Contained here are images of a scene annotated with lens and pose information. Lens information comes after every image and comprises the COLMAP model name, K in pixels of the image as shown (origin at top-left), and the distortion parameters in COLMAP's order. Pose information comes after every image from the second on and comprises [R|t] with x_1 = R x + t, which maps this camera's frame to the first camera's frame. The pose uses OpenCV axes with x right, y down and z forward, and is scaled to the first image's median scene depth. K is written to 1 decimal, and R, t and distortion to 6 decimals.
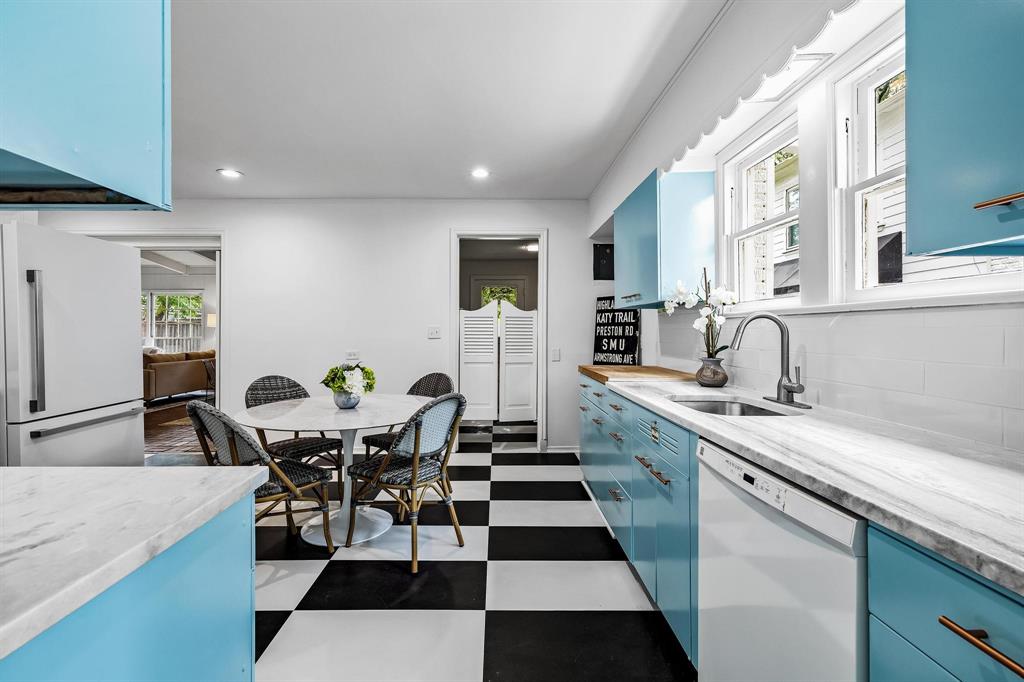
lens RADIAL K [[434.6, 0, 505.8], [0, 434.6, 331.2], [0, 0, 1]] dist [-0.007255, 0.000601]
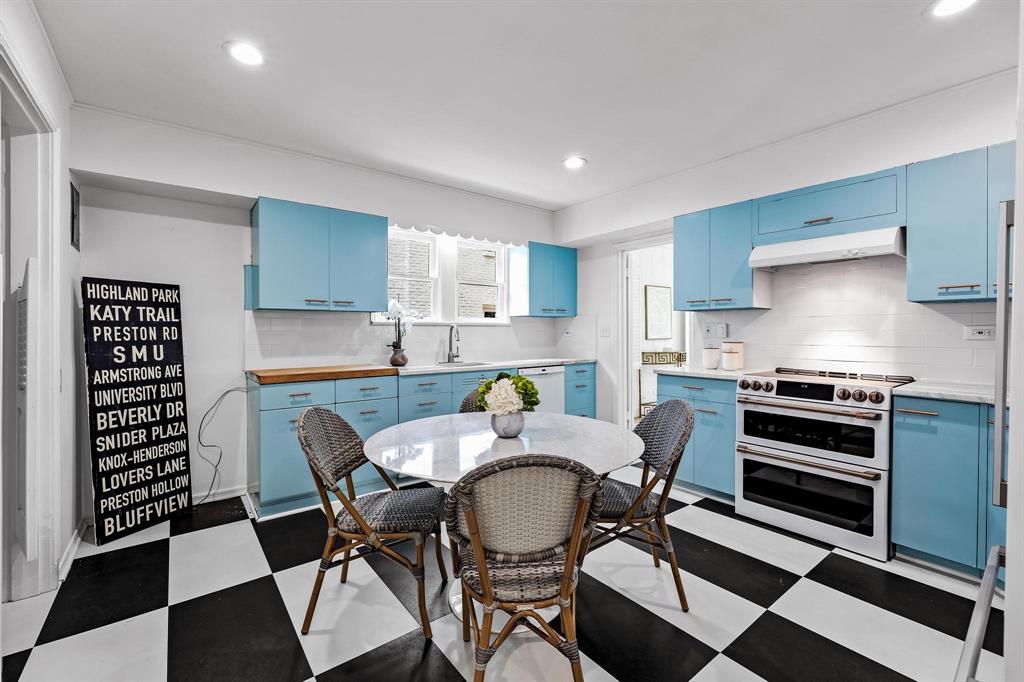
lens RADIAL K [[434.6, 0, 504.9], [0, 434.6, 333.3], [0, 0, 1]] dist [-0.007255, 0.000601]
pose [[-0.580769, -0.000734, 0.814068, -0.637050], [0.004084, 0.999984, 0.003815, -0.001535], [-0.814058, 0.005541, -0.580757, 0.941976]]
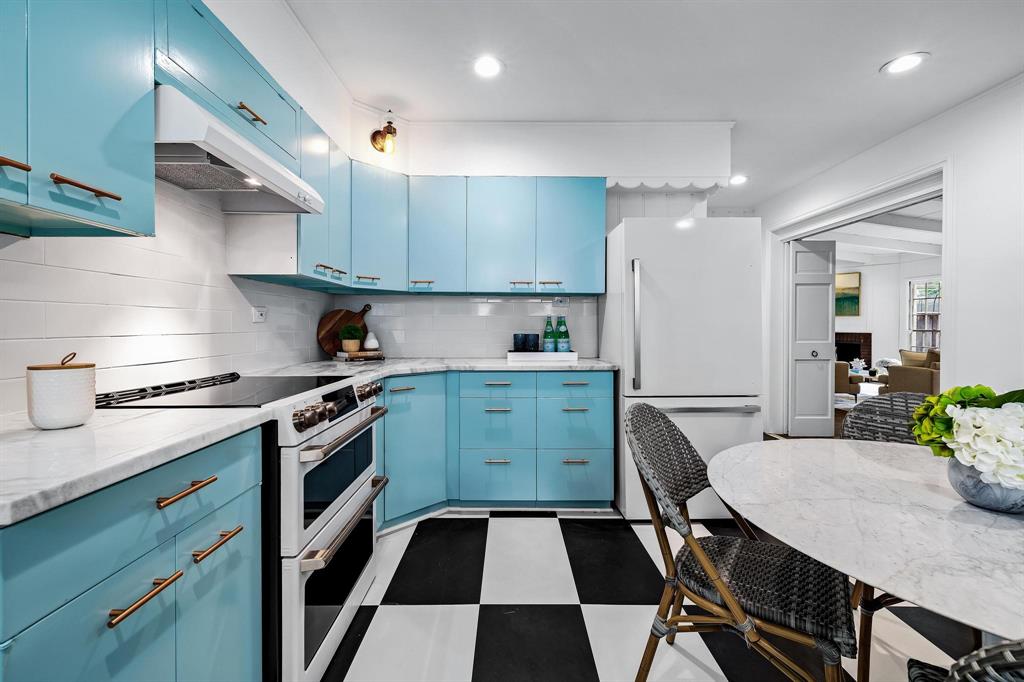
lens RADIAL K [[434.6, 0, 512.2], [0, 434.6, 330.4], [0, 0, 1]] dist [-0.007255, 0.000601]
pose [[-0.024661, 0.011209, -0.999633, 0.008211], [-0.003659, 0.999929, 0.011303, 0.015176], [0.999689, 0.003937, -0.024618, 0.392157]]
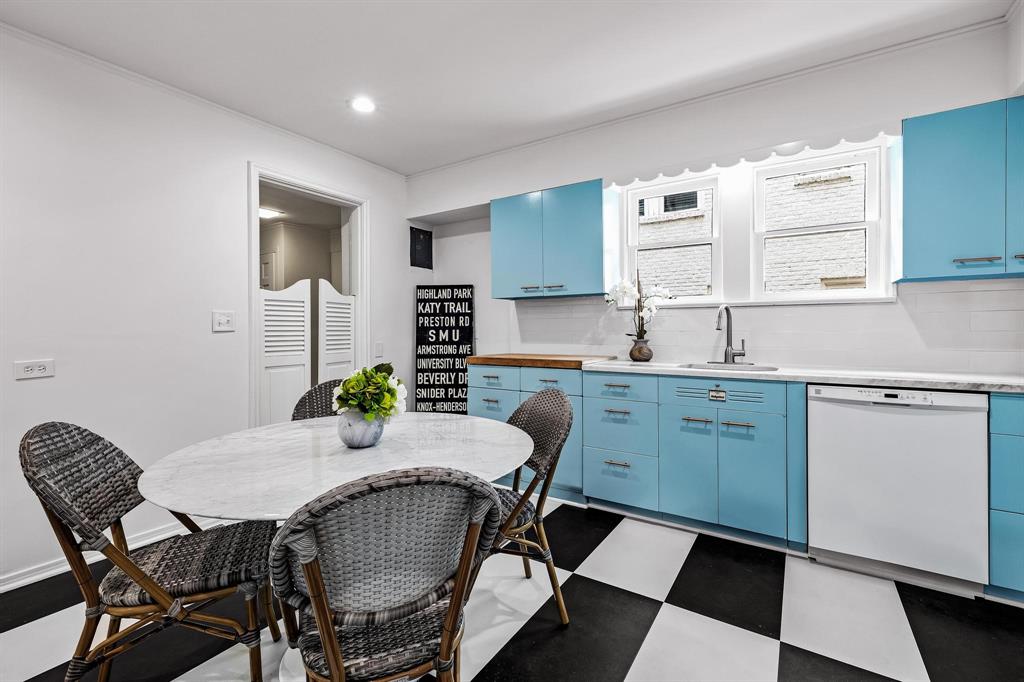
lens RADIAL K [[434.6, 0, 505.6], [0, 434.6, 328.1], [0, 0, 1]] dist [-0.007255, 0.000601]
pose [[0.573234, -0.002788, 0.819387, -0.469838], [0.005997, 0.999982, -0.000793, 0.015818], [-0.819369, 0.005369, 0.573241, 0.341099]]
